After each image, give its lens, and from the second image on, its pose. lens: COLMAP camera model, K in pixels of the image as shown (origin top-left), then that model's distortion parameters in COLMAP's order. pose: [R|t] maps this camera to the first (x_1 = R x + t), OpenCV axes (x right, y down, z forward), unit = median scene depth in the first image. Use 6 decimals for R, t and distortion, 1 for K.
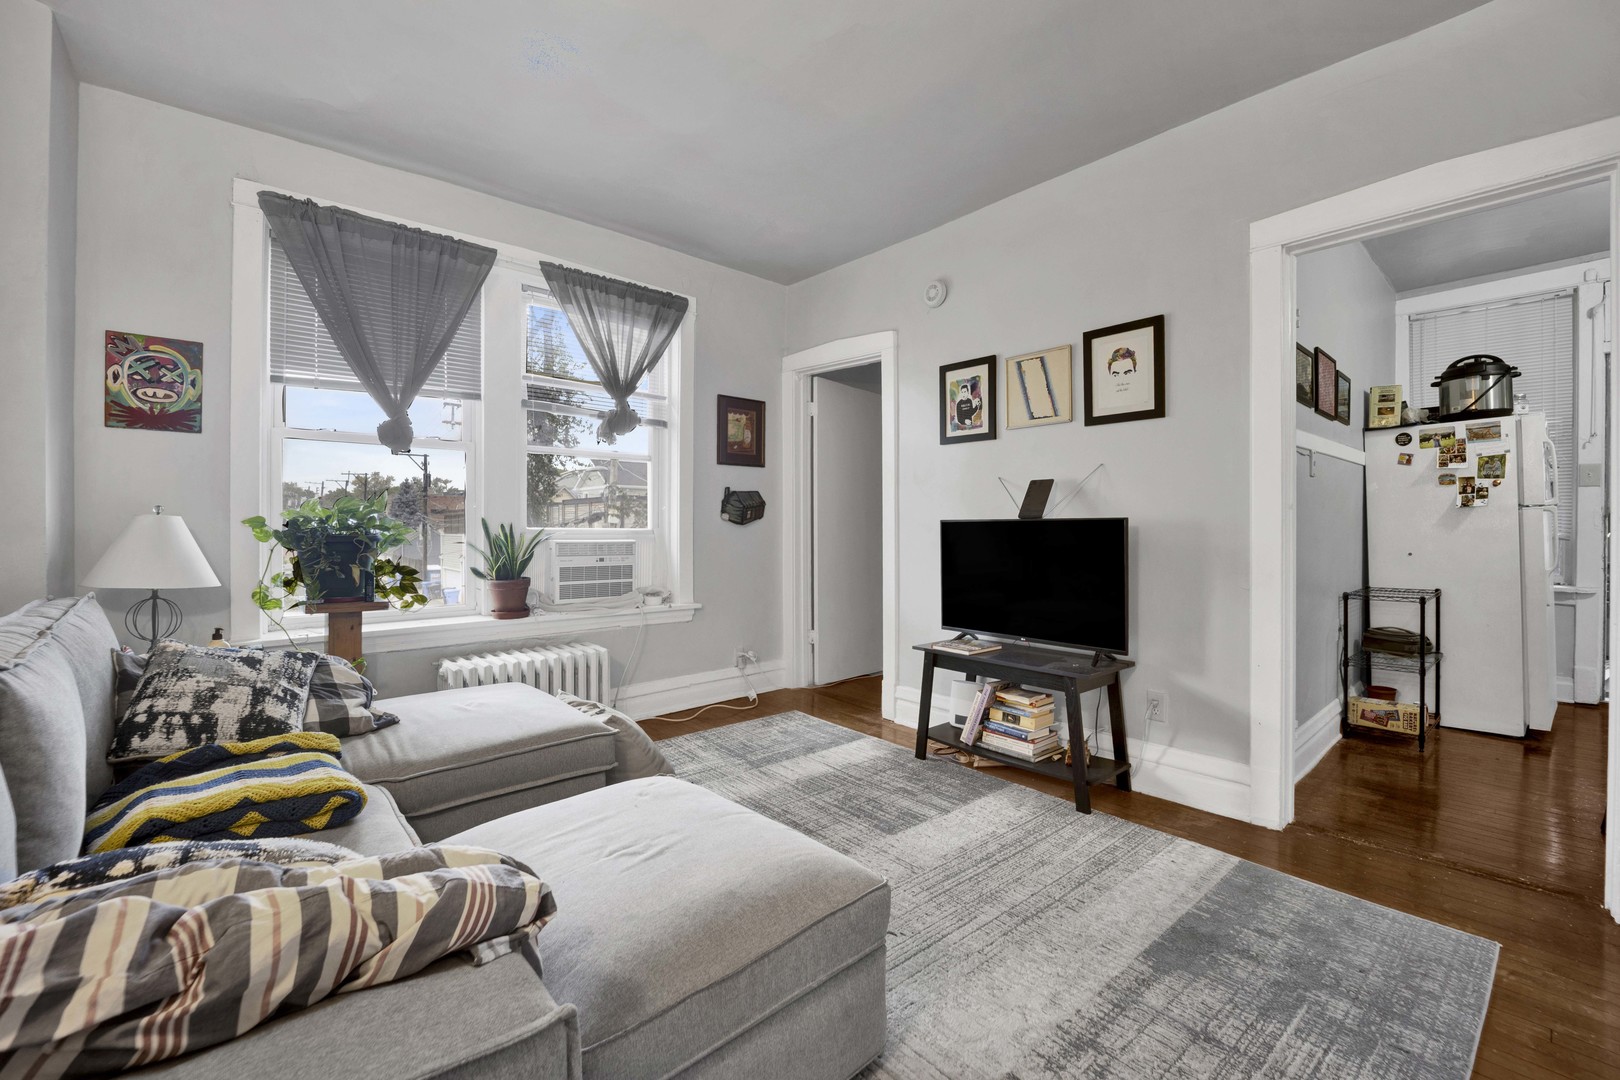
lens RADIAL K [[673.4, 0, 809.3], [0, 673.4, 528.9], [0, 0, 1]] dist [-0.023282, -0.000301]
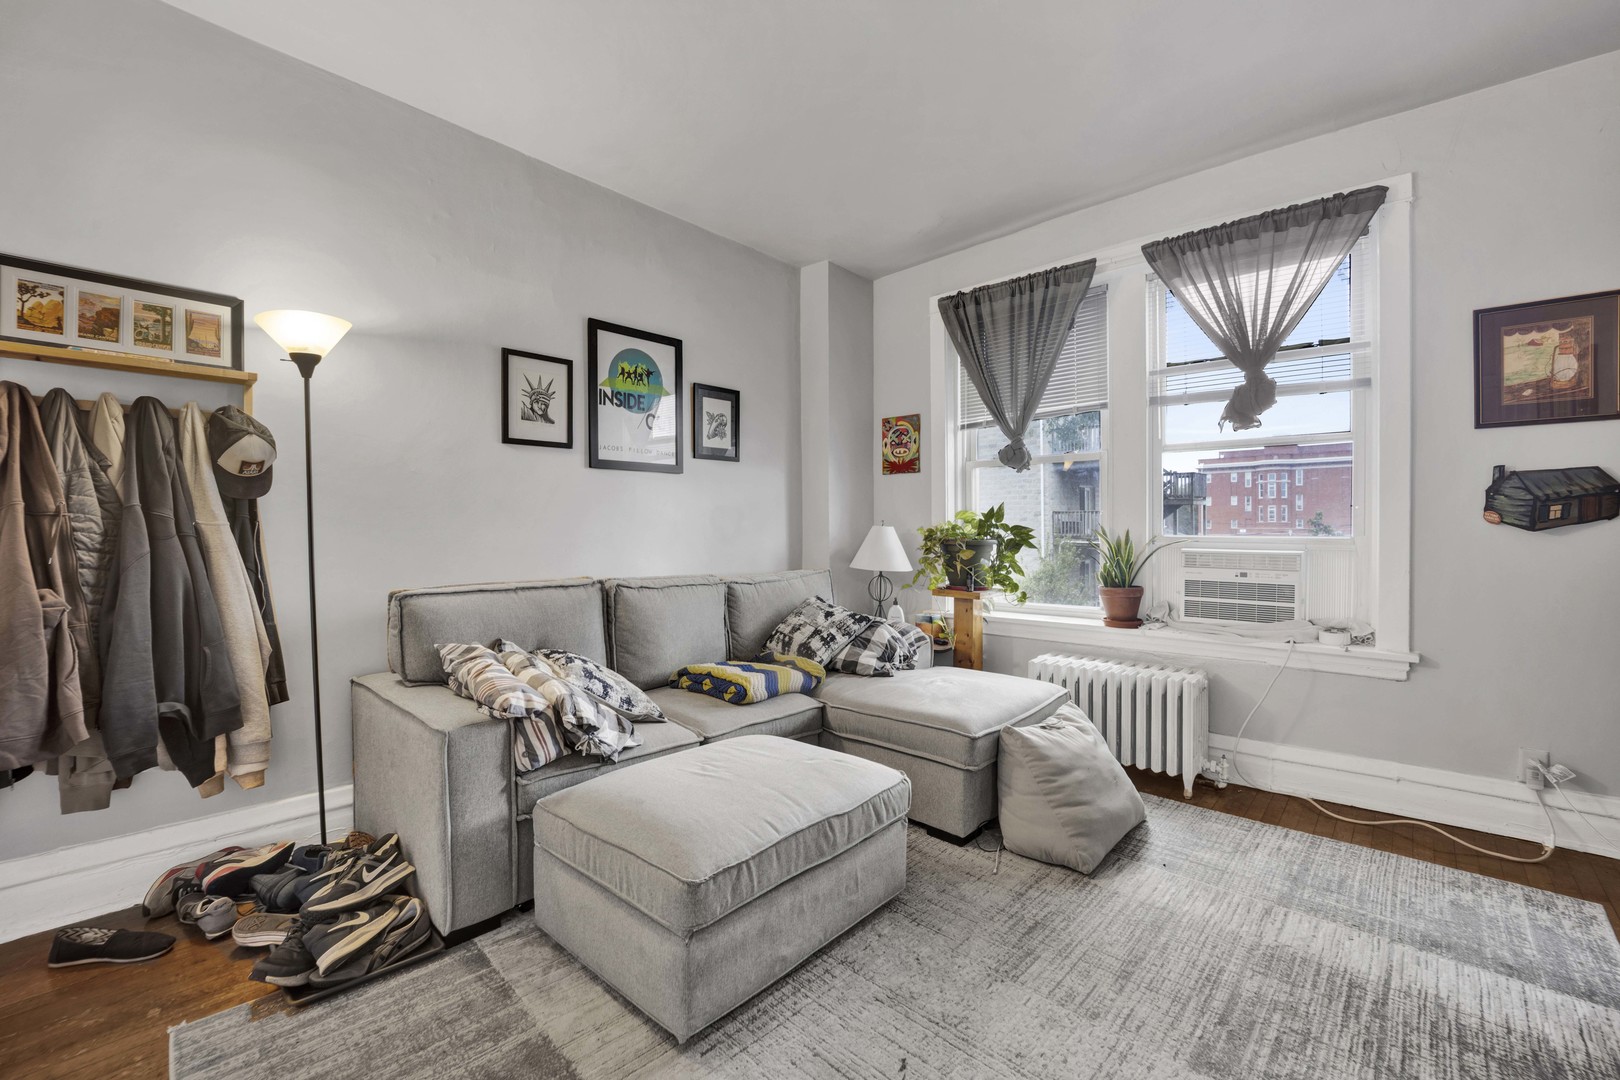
lens RADIAL K [[673.4, 0, 809.5], [0, 673.4, 543.4], [0, 0, 1]] dist [-0.023282, -0.000301]
pose [[0.100248, 0.016324, -0.994829, 0.468768], [-0.004051, 0.999864, 0.015998, -0.002485], [0.994954, 0.002426, 0.100300, 0.443142]]
